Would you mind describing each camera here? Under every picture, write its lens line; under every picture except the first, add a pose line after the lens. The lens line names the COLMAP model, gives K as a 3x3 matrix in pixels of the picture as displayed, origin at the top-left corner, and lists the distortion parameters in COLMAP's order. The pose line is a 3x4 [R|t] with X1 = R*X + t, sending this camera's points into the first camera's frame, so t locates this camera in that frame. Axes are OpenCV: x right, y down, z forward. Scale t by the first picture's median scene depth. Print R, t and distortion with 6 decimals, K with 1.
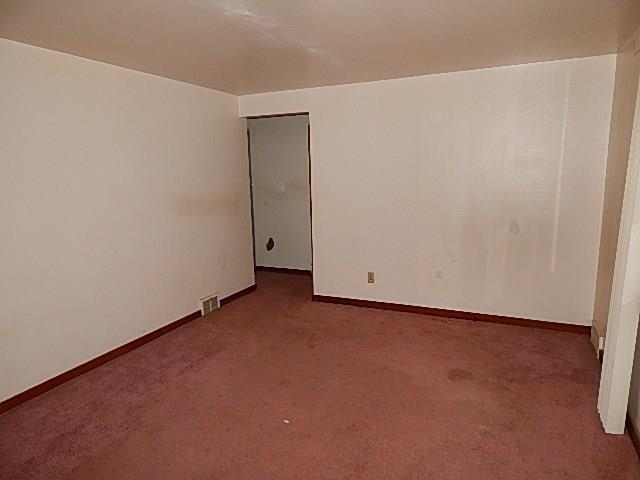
lens RADIAL K [[427.3, 0, 321.9], [0, 427.3, 239.5], [0, 0, 1]] dist [0.011798, -0.003602]
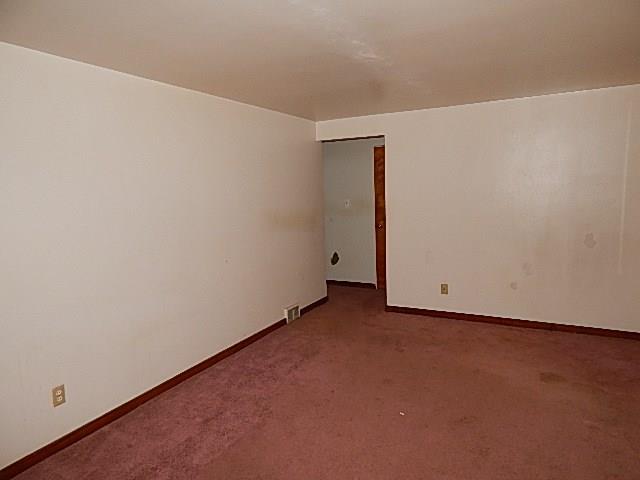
lens RADIAL K [[427.3, 0, 321.9], [0, 427.3, 239.5], [0, 0, 1]] dist [0.011798, -0.003602]
pose [[0.998074, -0.002005, -0.061994, -0.140875], [-0.000606, 0.999114, -0.042072, 0.013300], [0.062024, 0.042029, 0.997189, -0.089907]]
